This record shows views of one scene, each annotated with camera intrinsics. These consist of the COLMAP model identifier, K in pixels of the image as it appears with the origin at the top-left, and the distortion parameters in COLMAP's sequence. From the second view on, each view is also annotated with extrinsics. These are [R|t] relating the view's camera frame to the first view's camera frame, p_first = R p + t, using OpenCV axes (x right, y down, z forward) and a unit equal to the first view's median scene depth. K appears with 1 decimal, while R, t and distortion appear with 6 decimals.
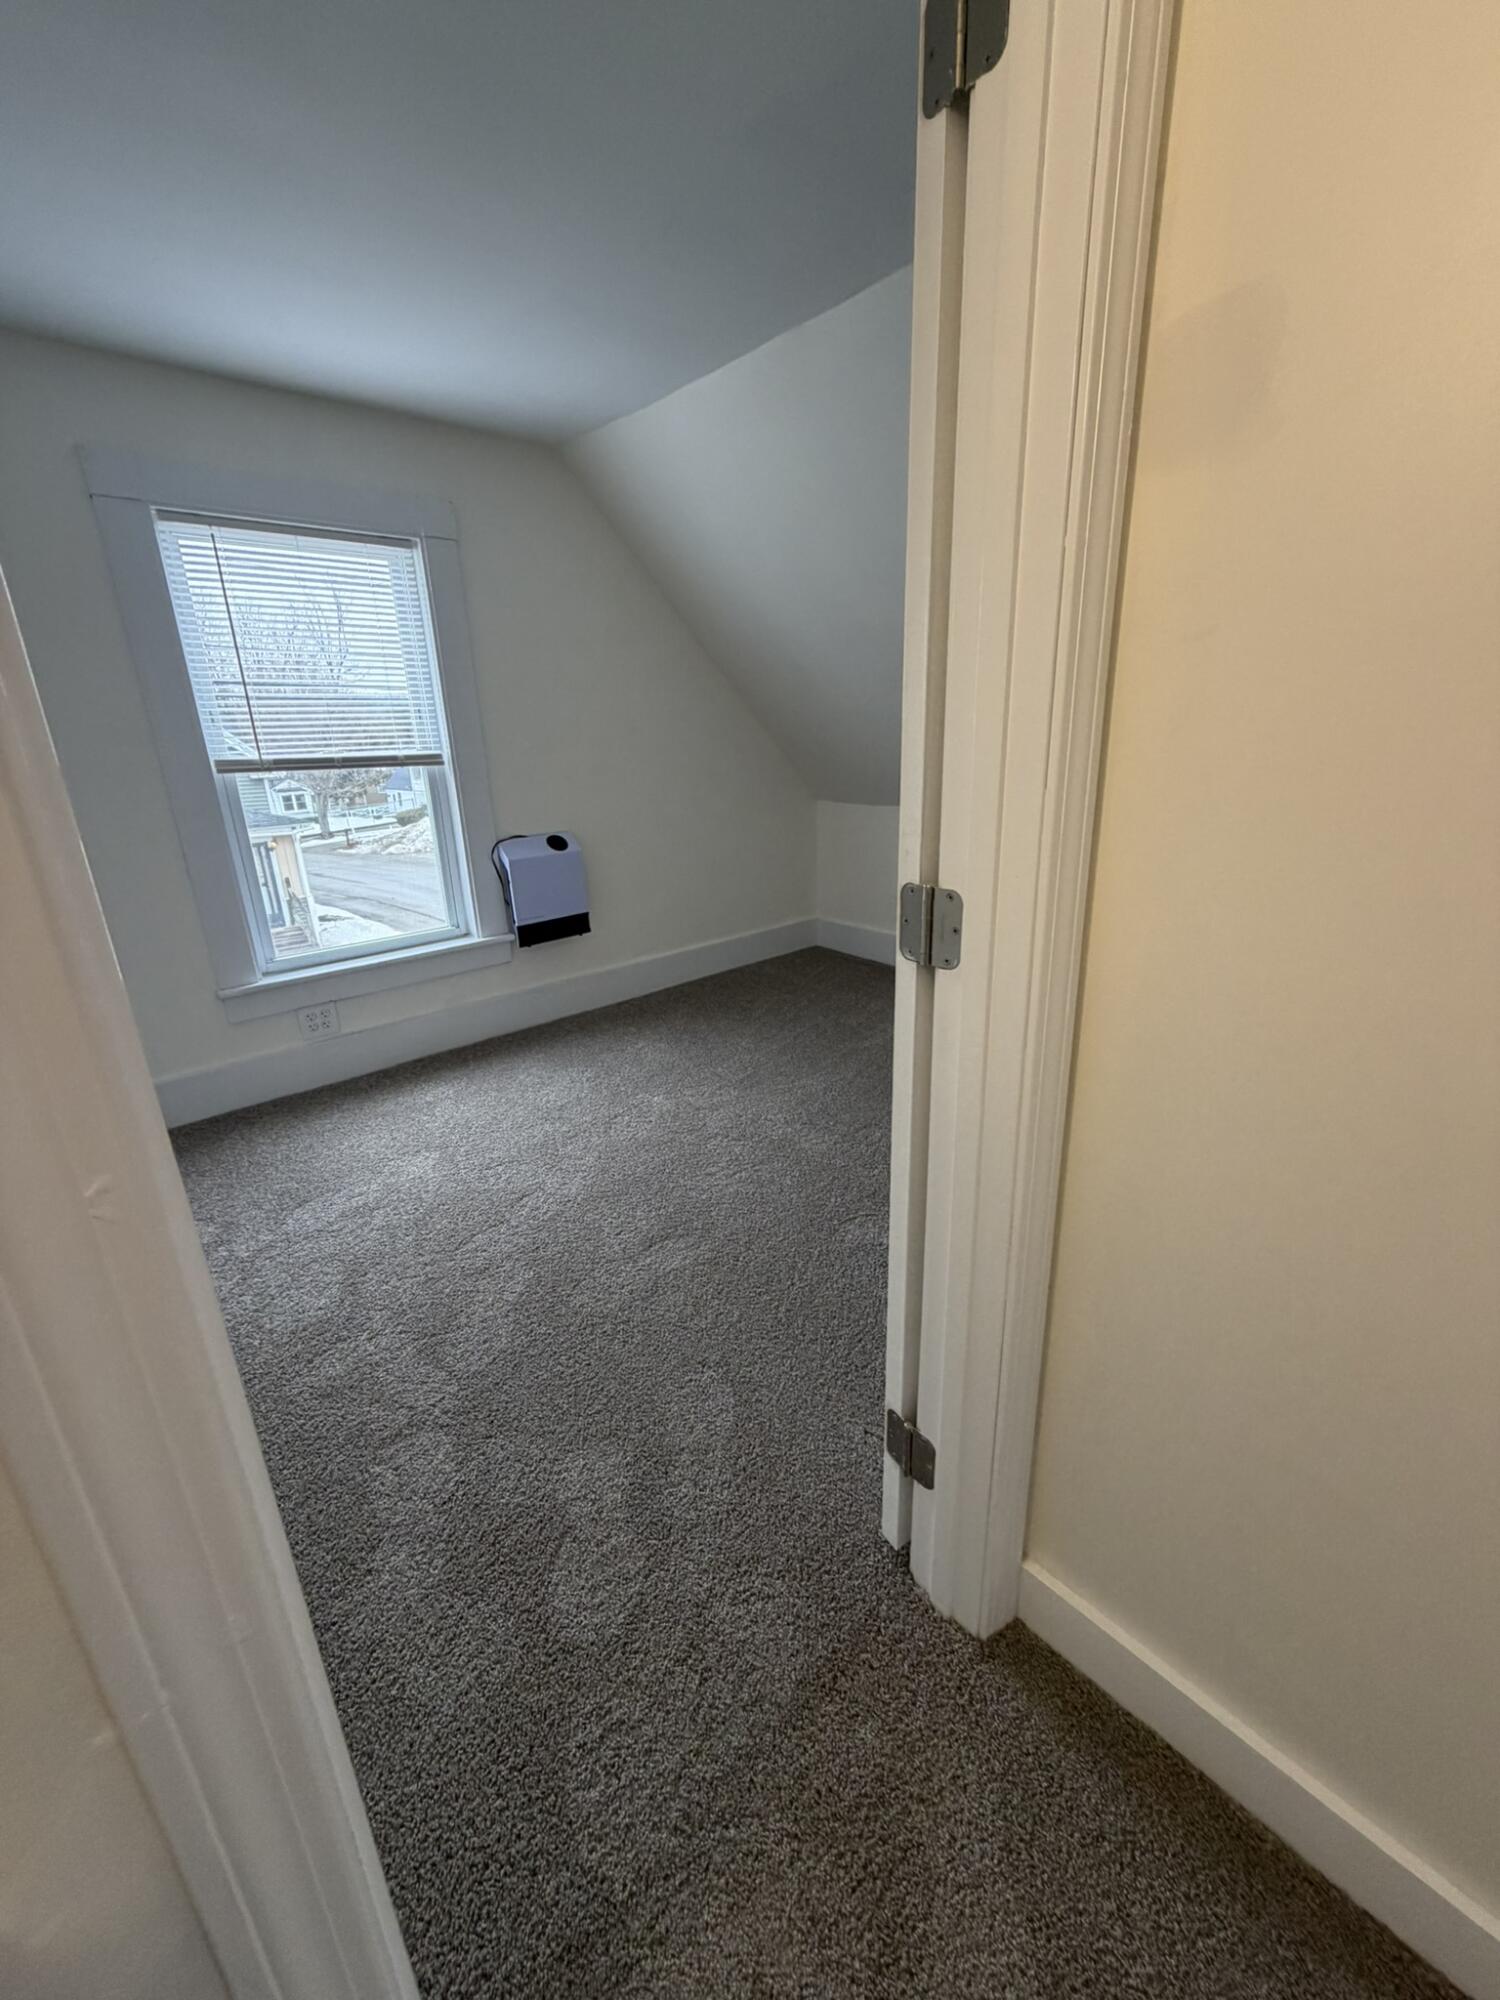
lens RADIAL K [[796.8, 0, 749.5], [0, 796.8, 991.6], [0, 0, 1]] dist [0.001315, -0.000080]
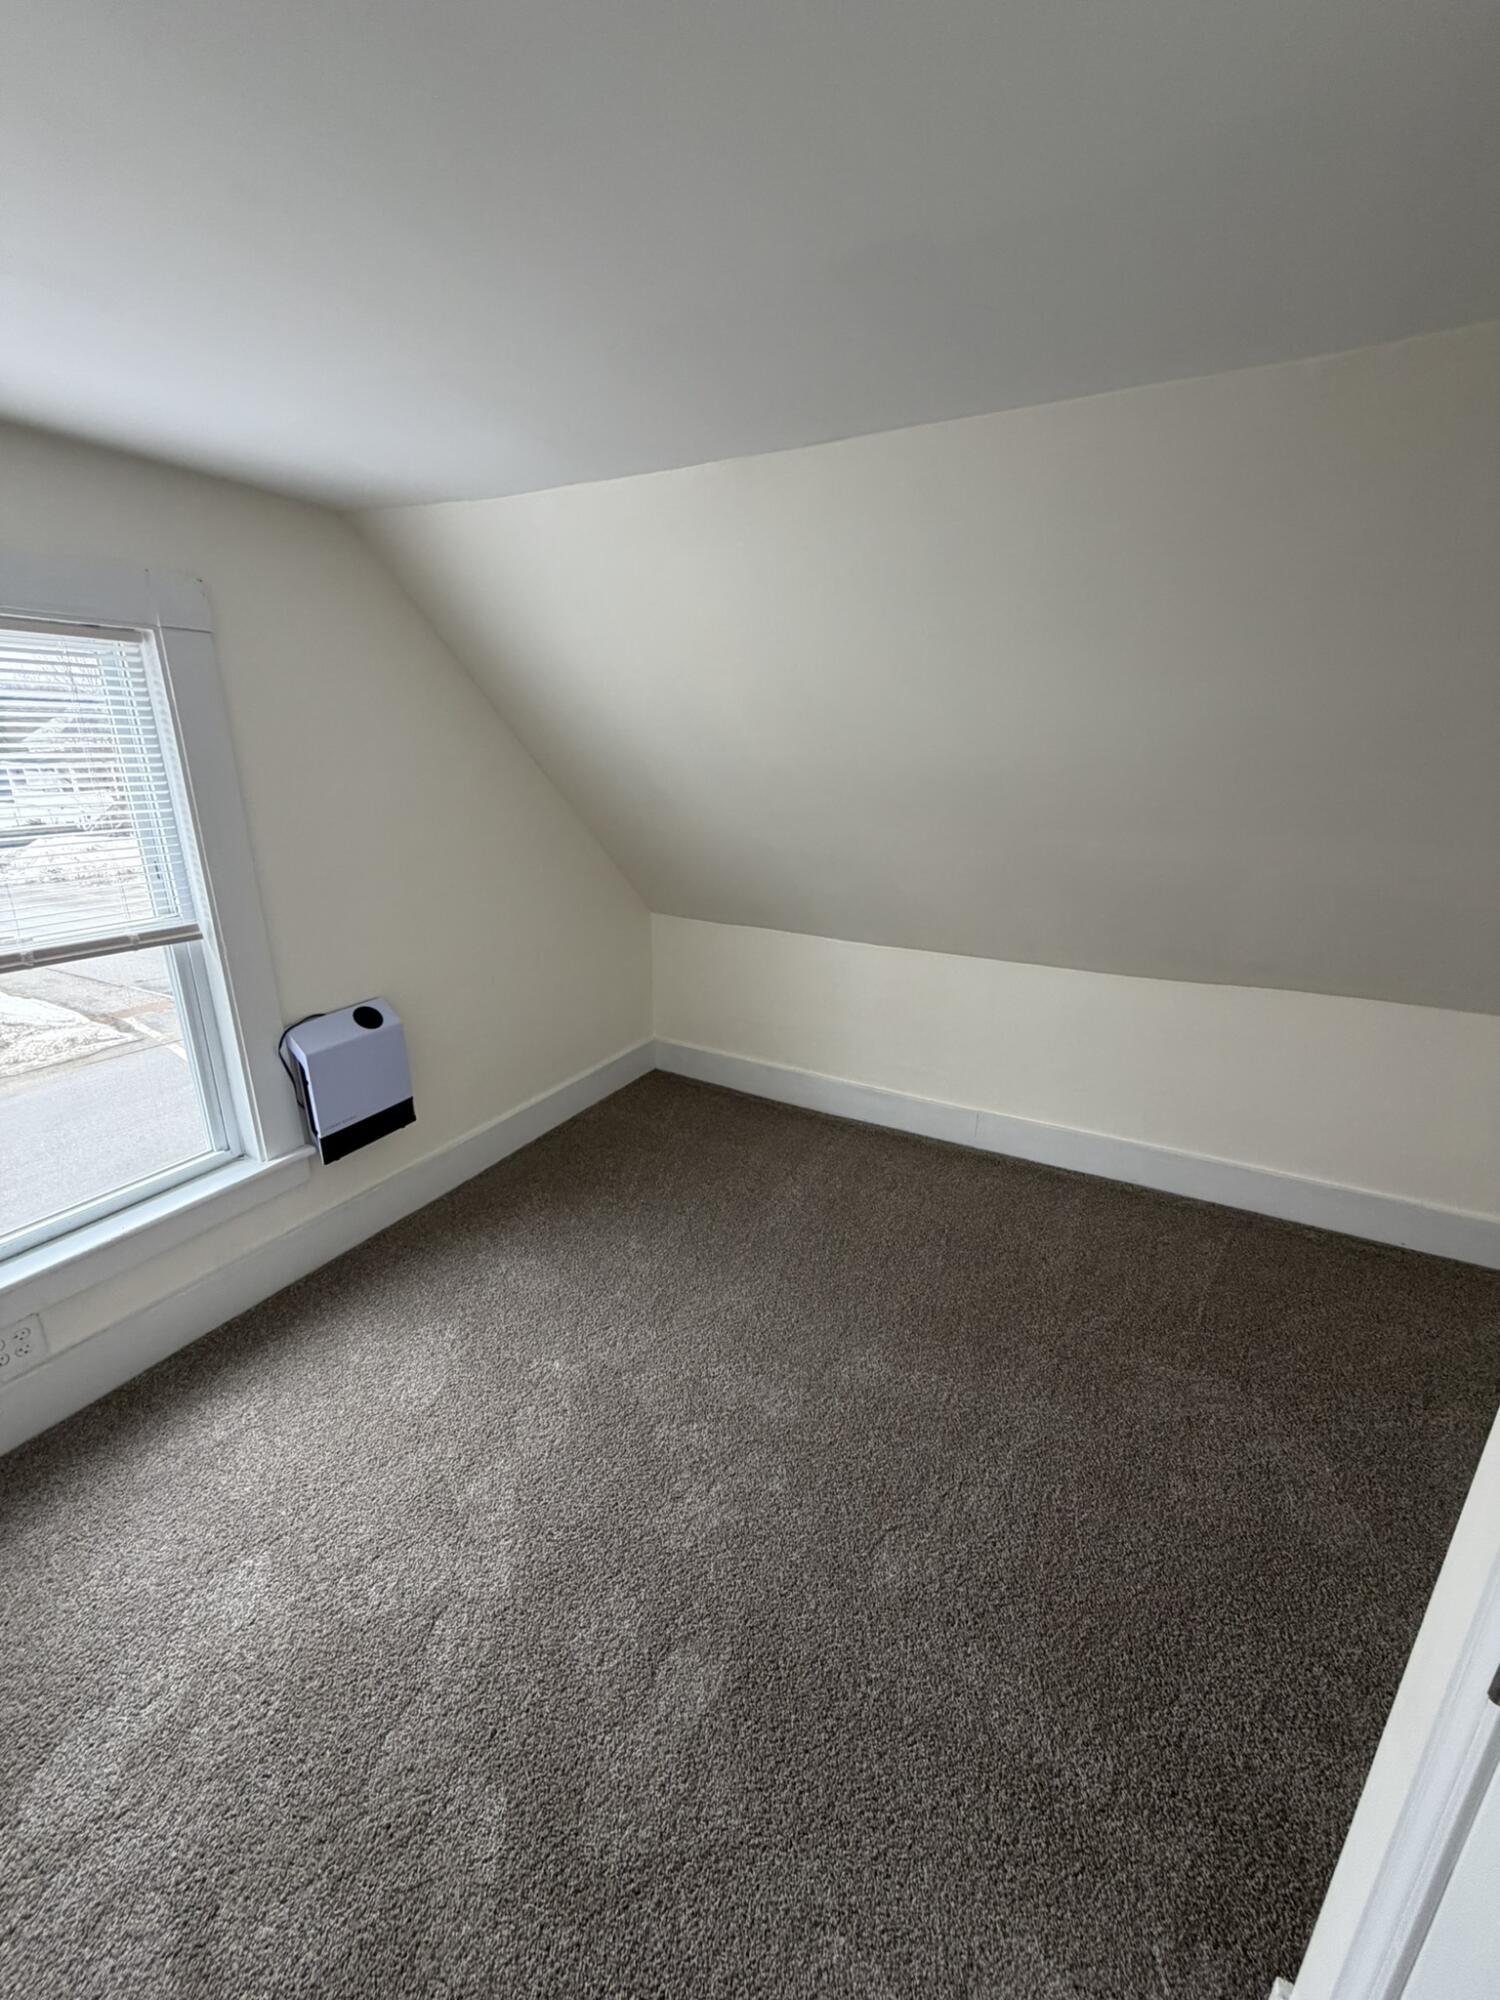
lens RADIAL K [[796.8, 0, 756.3], [0, 796.8, 999.0], [0, 0, 1]] dist [0.001315, -0.000080]
pose [[0.940721, -0.064904, 0.332915, -0.160282], [0.069877, 0.997551, -0.002971, -0.195717], [-0.331907, 0.026058, 0.942952, 0.172871]]
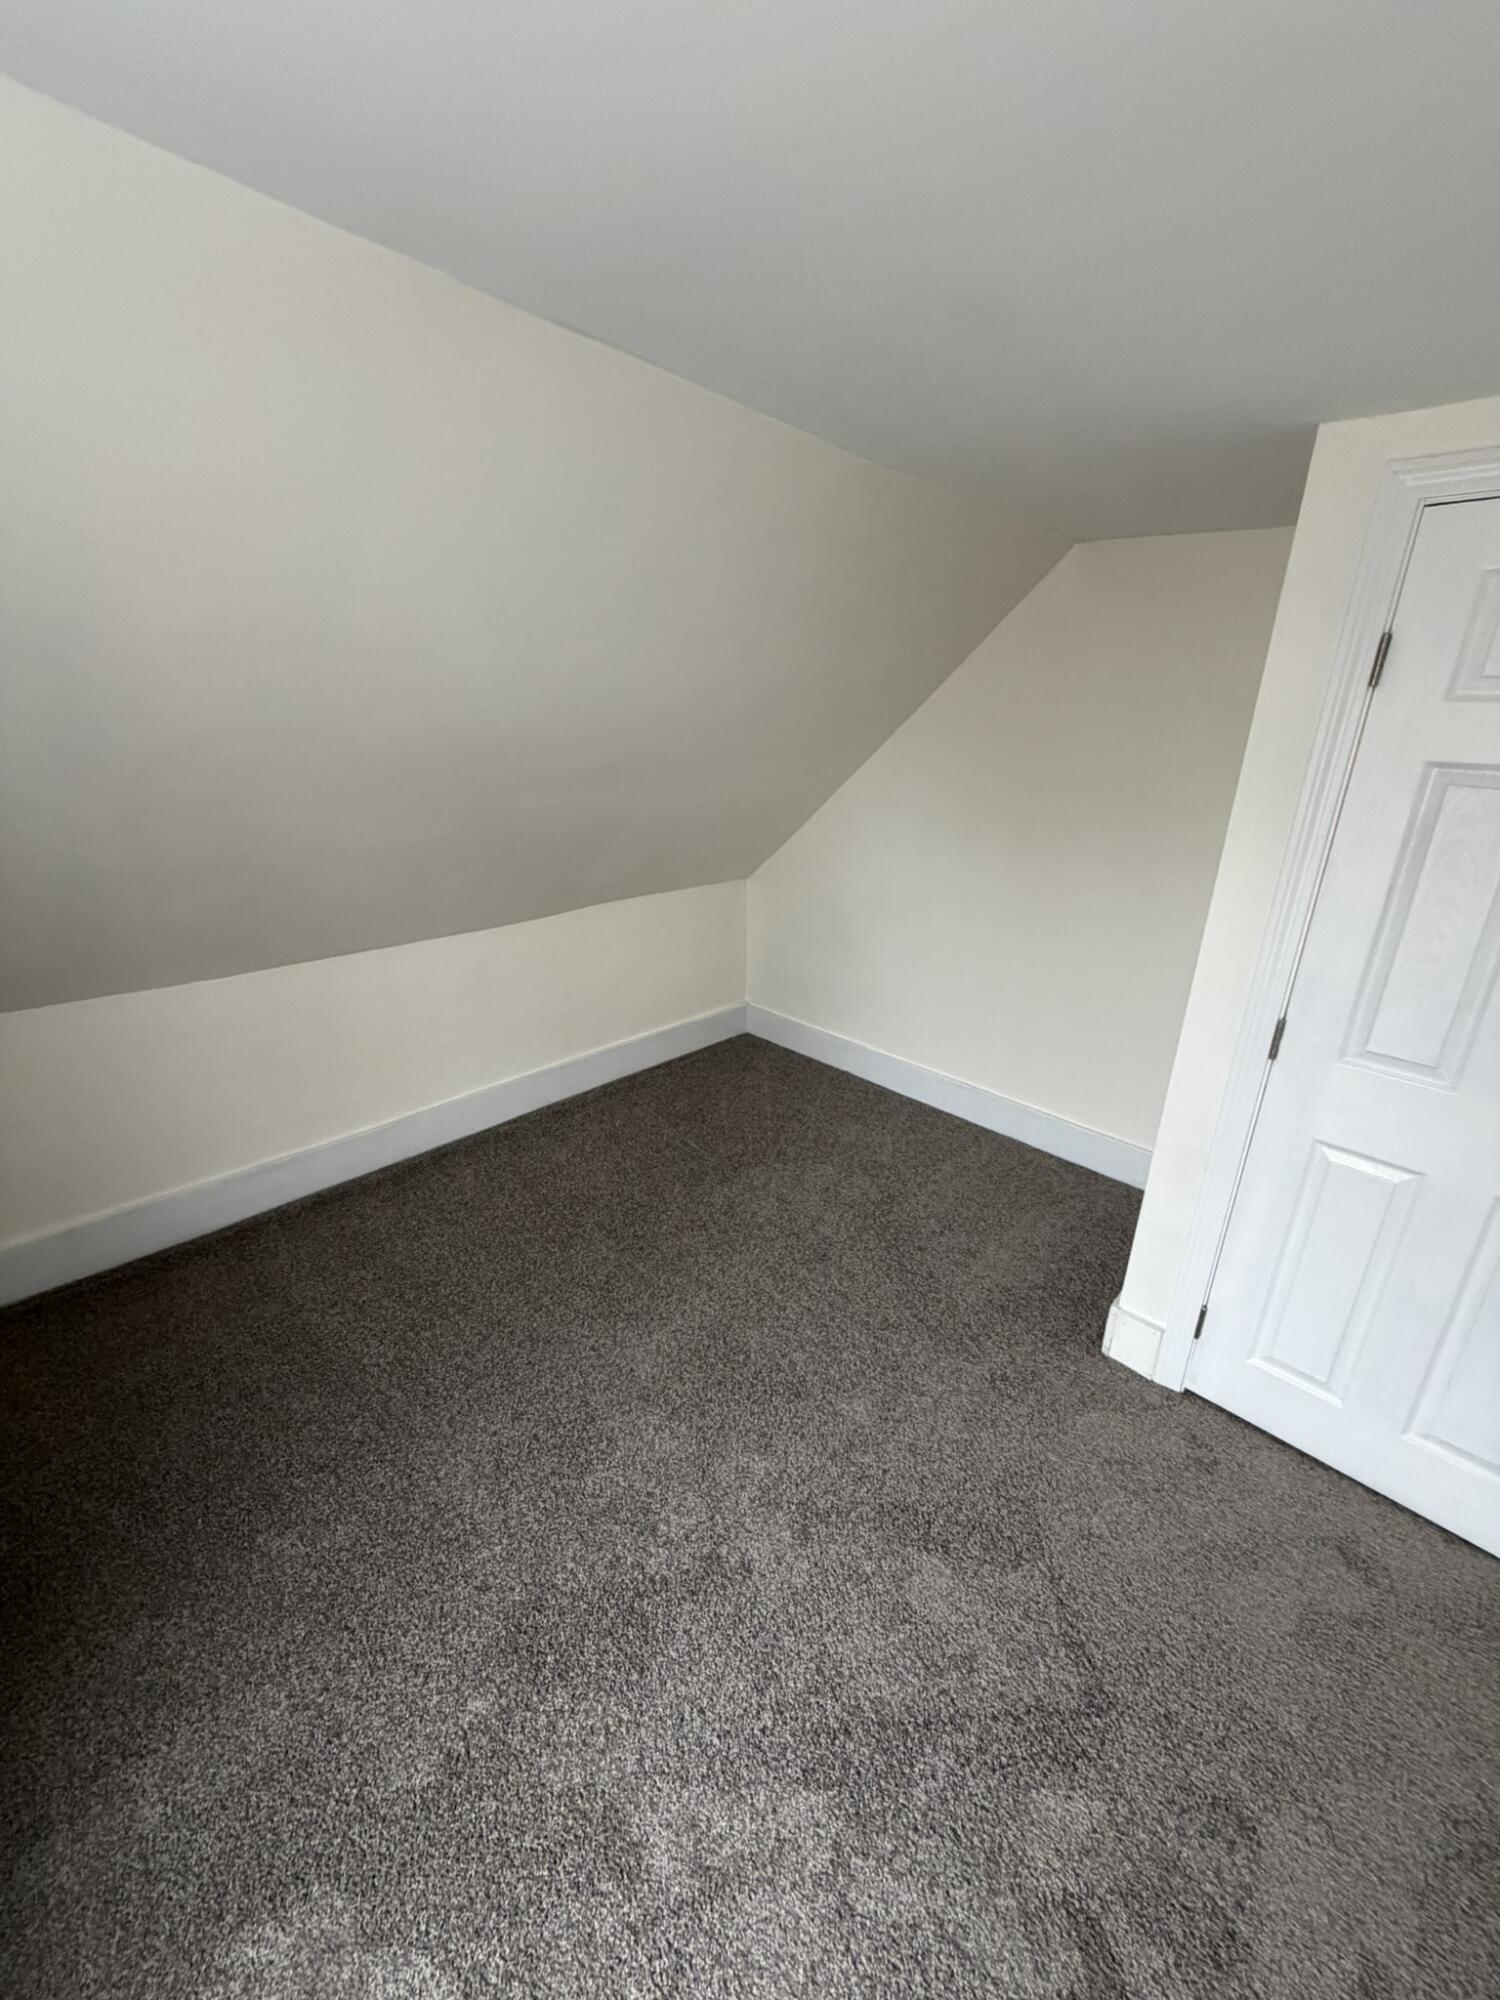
lens RADIAL K [[796.8, 0, 752.5], [0, 796.8, 1002.9], [0, 0, 1]] dist [0.001315, -0.000080]
pose [[-0.099371, -0.308030, 0.946173, -0.434233], [0.282712, 0.902953, 0.323651, -0.342721], [-0.954044, 0.299656, -0.002643, 0.660596]]
